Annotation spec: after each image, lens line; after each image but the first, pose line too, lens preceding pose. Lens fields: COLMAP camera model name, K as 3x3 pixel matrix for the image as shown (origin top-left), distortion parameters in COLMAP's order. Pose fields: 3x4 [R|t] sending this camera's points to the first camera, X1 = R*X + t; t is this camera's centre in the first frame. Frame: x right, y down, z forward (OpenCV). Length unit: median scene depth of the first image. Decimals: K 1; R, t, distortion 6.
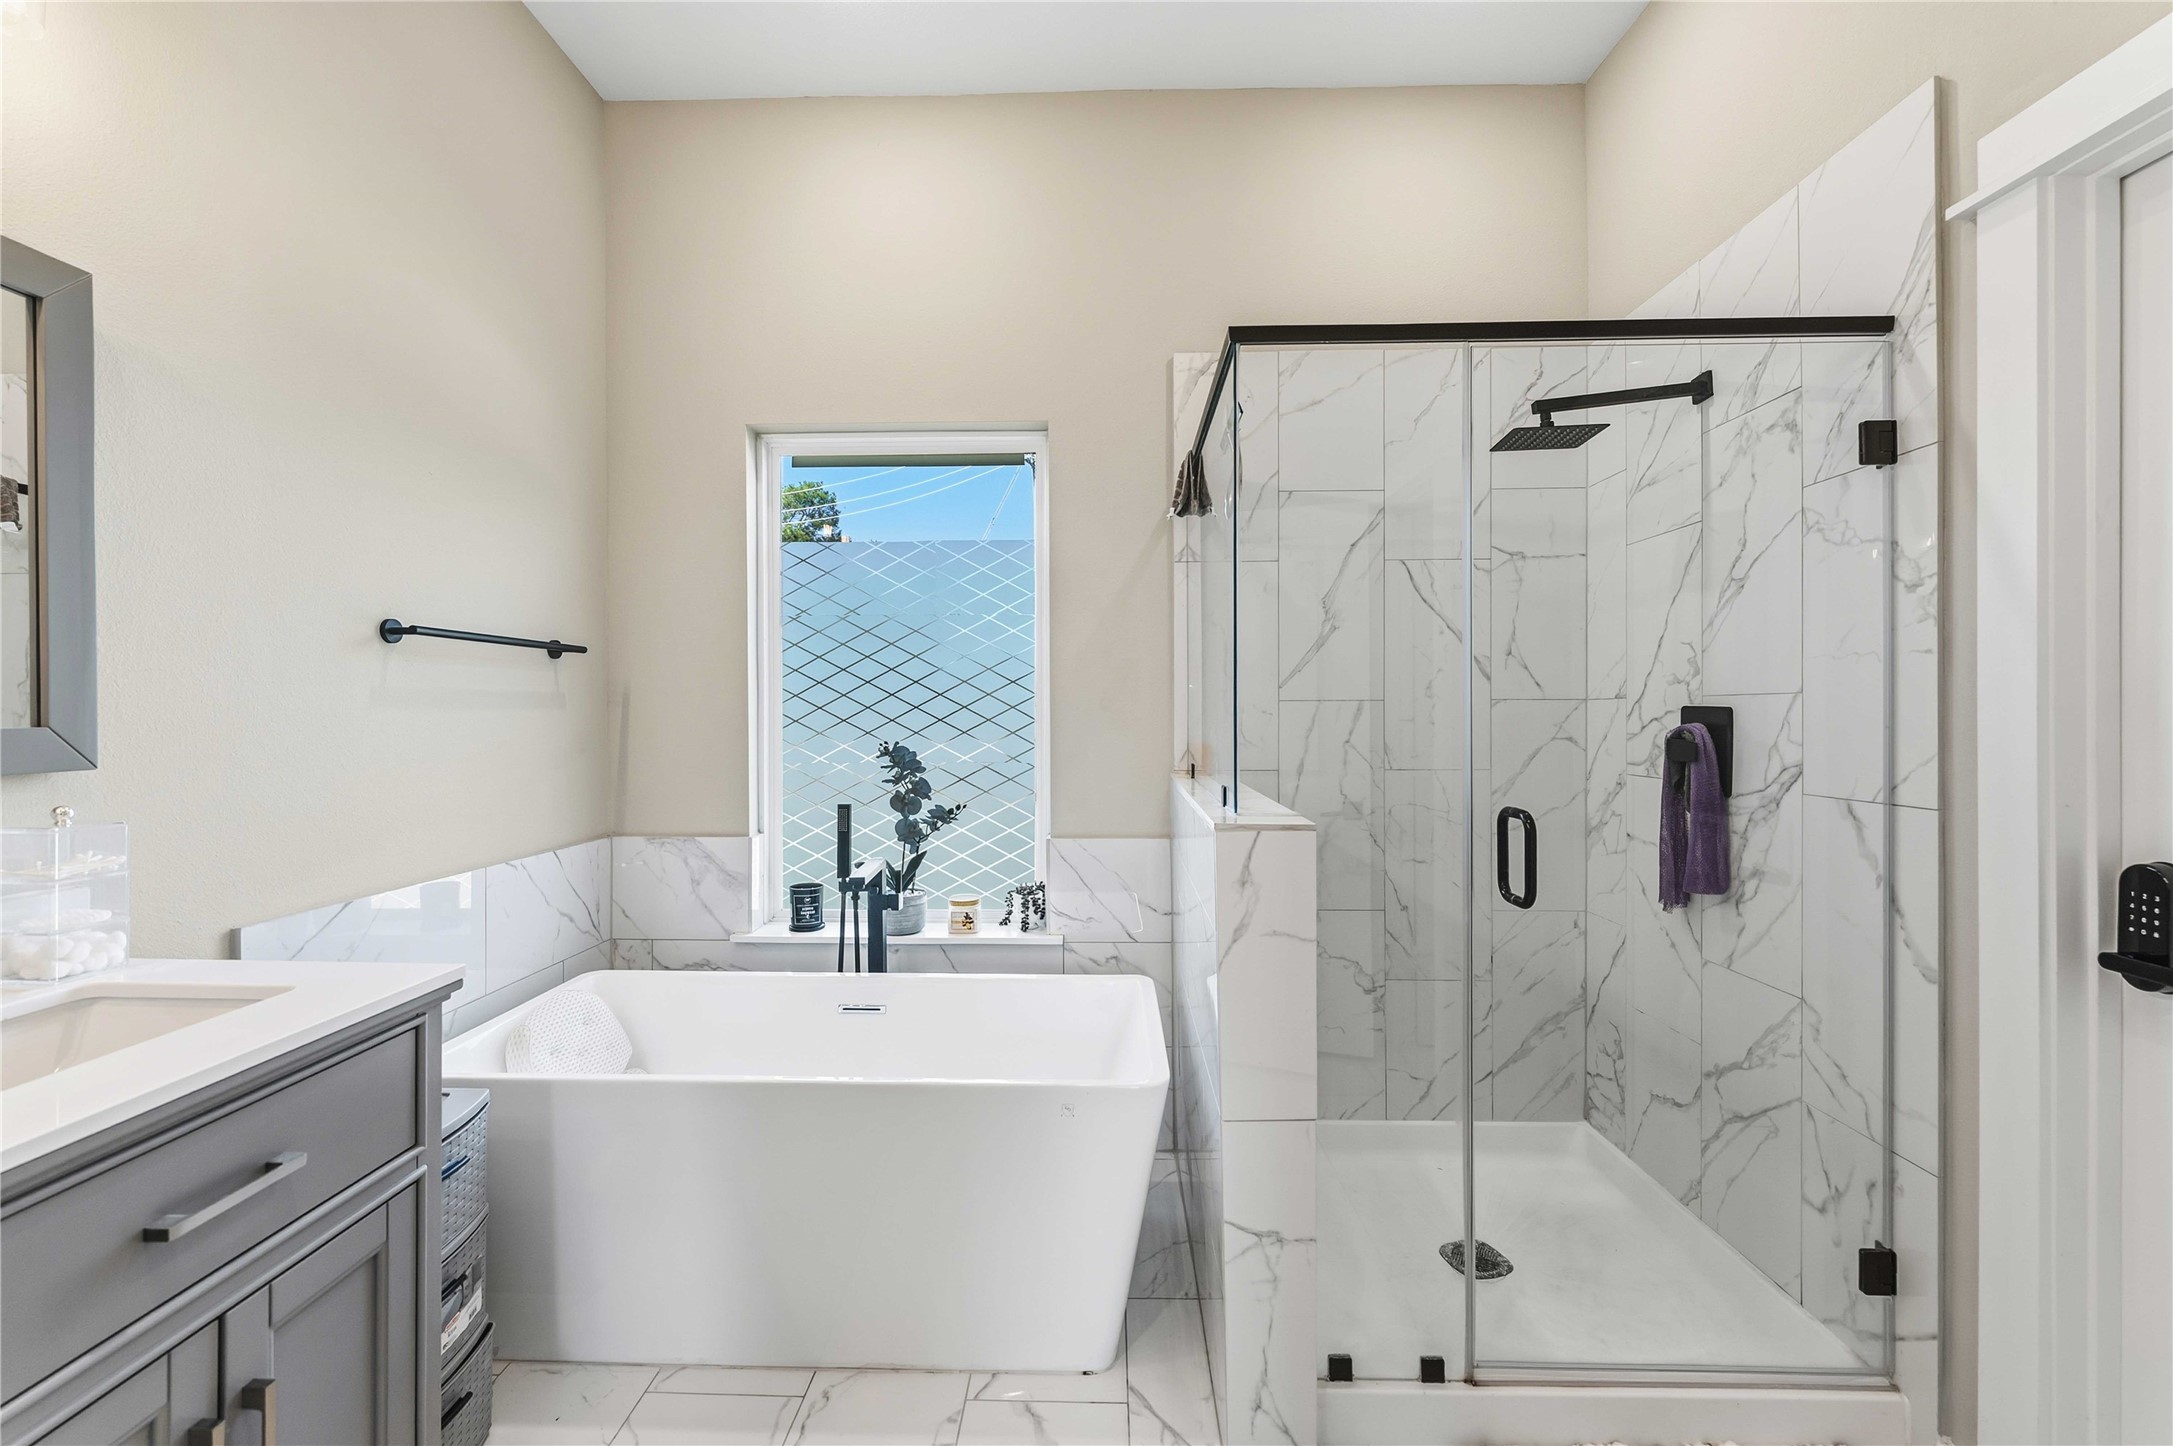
lens RADIAL K [[891.5, 0, 1082.3], [0, 891.5, 717.2], [0, 0, 1]] dist [-0.000191, -0.000147]
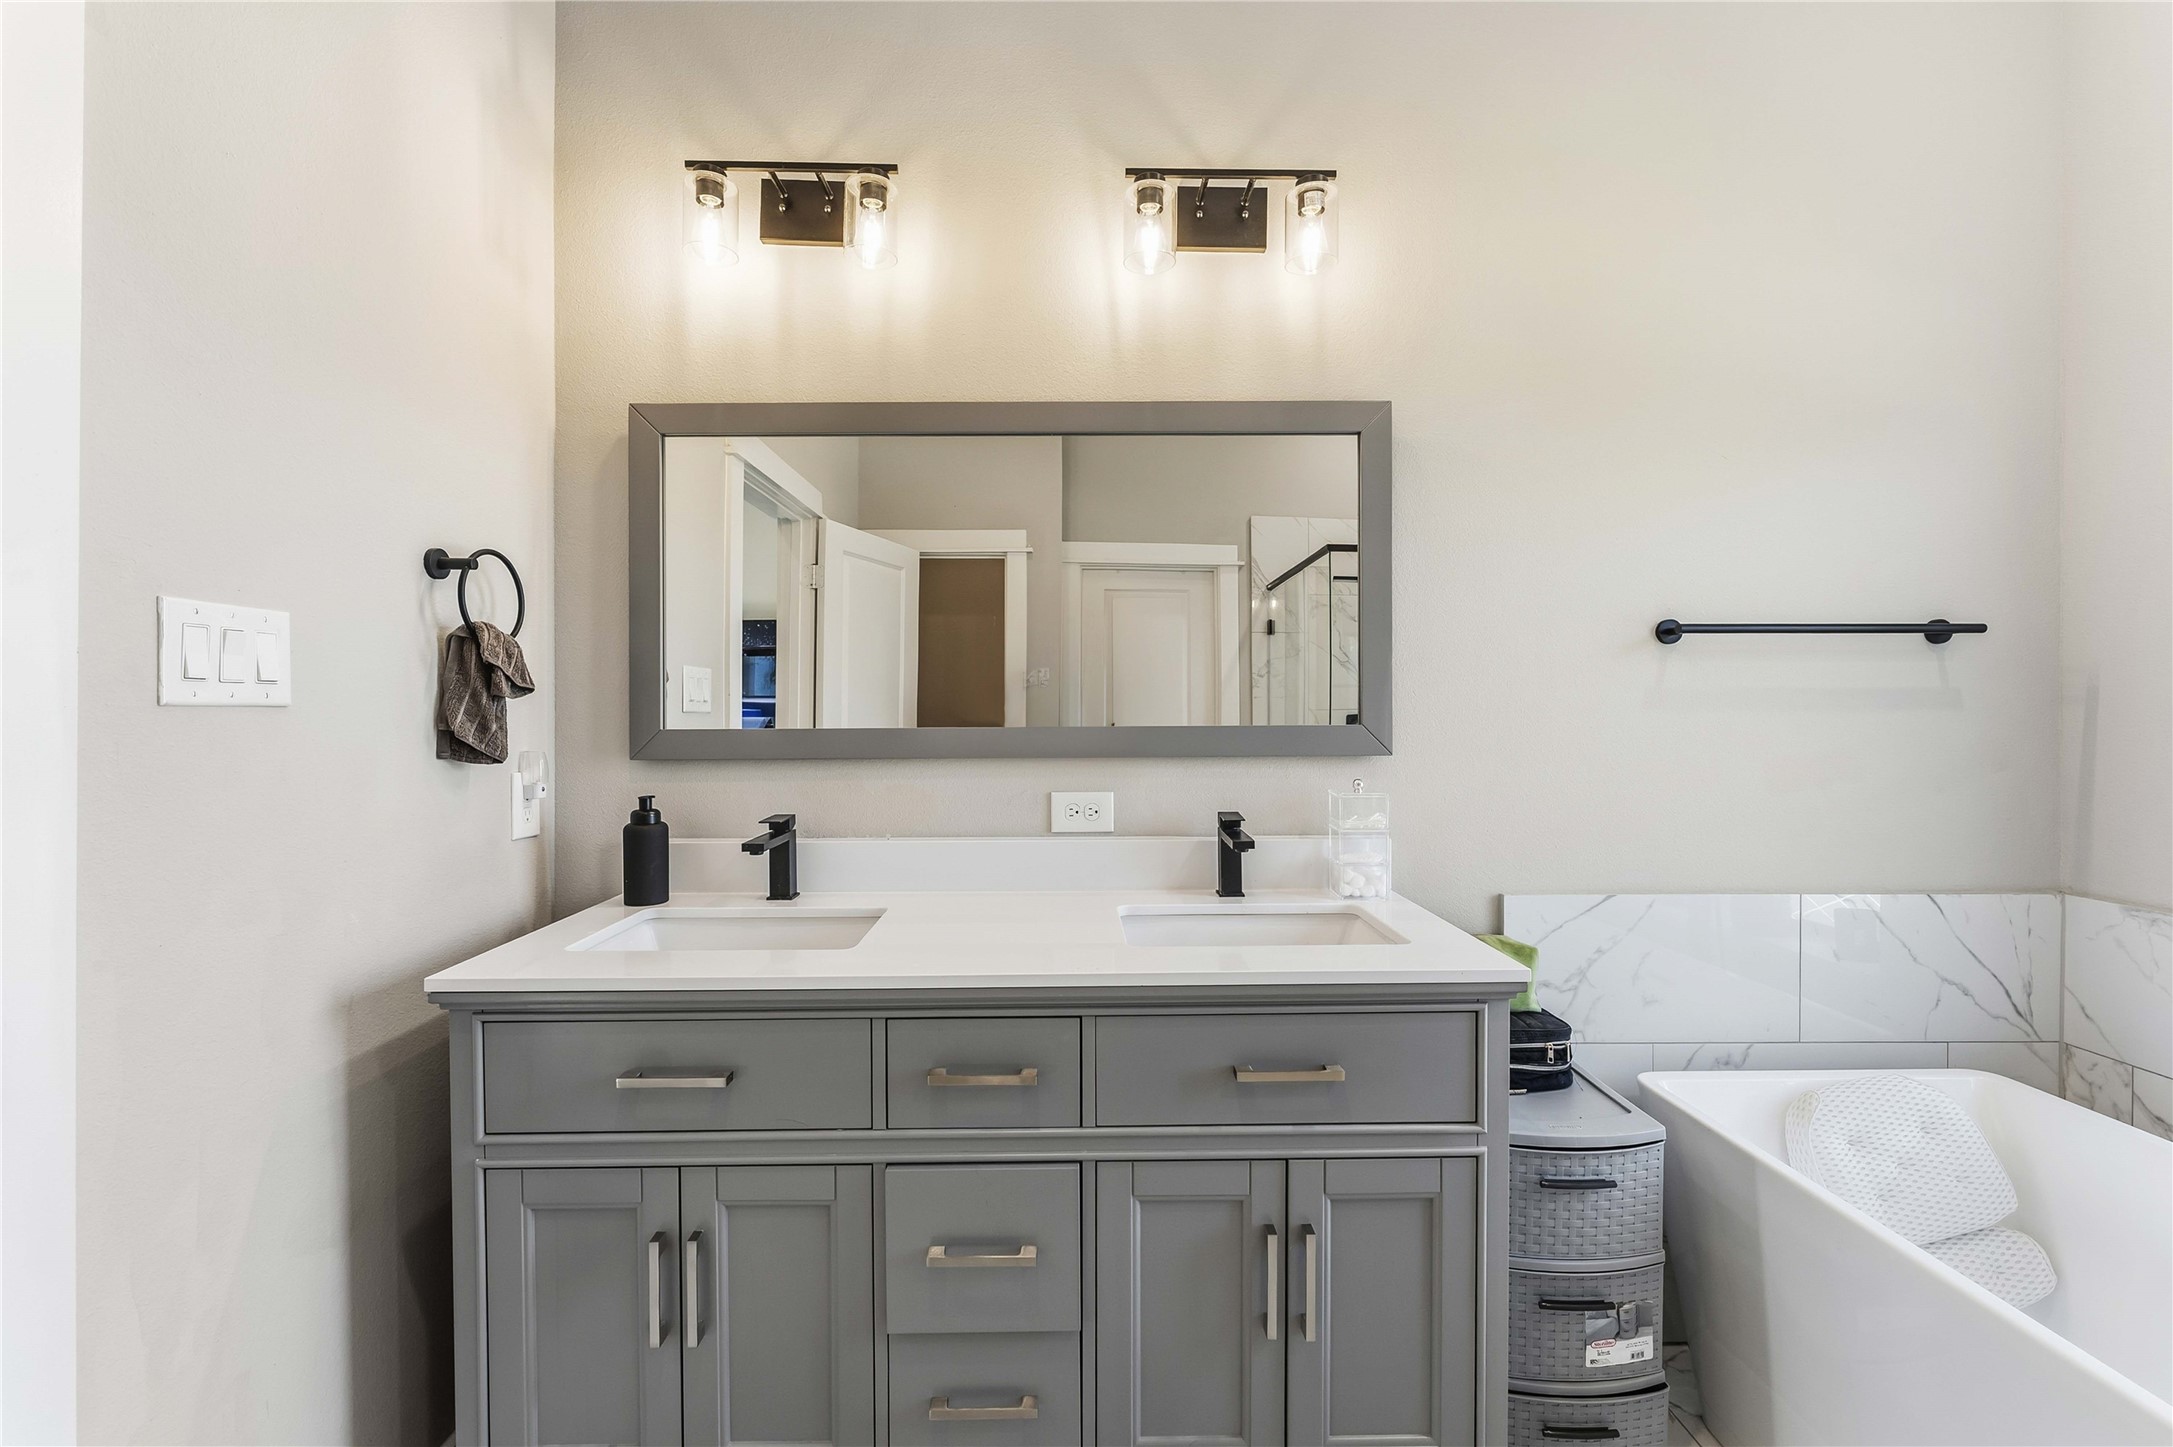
lens RADIAL K [[891.5, 0, 1082.3], [0, 891.5, 717.7], [0, 0, 1]] dist [-0.000191, -0.000147]
pose [[0.042587, 0.005573, -0.999077, 0.224184], [-0.004434, 0.999976, 0.005389, -0.004950], [0.999083, 0.004200, 0.042610, 0.371744]]
